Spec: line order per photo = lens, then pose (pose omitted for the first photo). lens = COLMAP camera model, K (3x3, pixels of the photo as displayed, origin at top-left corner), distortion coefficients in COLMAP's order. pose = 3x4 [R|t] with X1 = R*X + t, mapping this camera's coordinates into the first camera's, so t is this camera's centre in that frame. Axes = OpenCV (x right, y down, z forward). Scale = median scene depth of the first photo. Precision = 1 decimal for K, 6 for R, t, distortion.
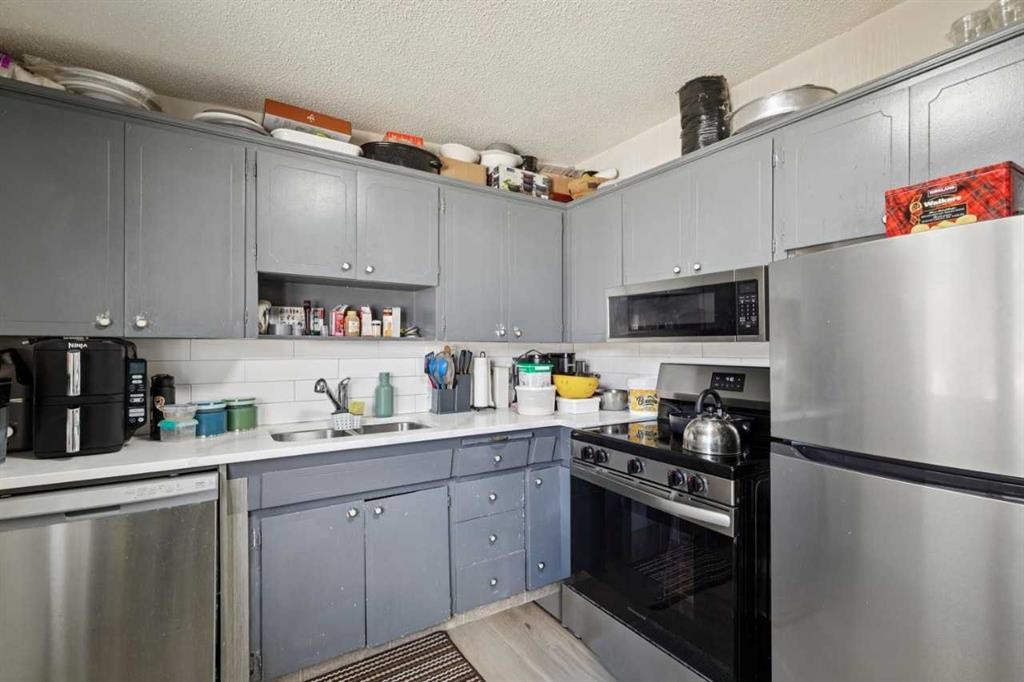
lens RADIAL K [[468.5, 0, 519.0], [0, 468.5, 344.6], [0, 0, 1]] dist [0.012019, -0.000363]
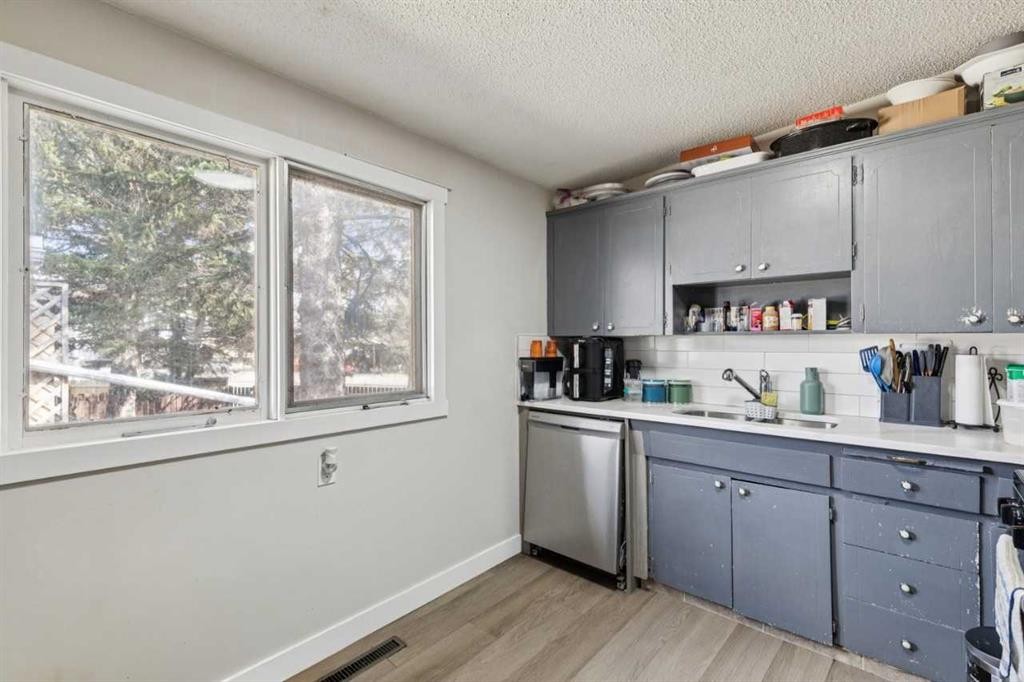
lens RADIAL K [[468.5, 0, 519.4], [0, 468.5, 341.1], [0, 0, 1]] dist [0.012019, -0.000363]
pose [[0.276209, -0.002935, -0.961093, 0.532131], [0.009650, 0.999953, -0.000280, 0.000551], [0.961049, -0.009197, 0.276225, 0.181236]]
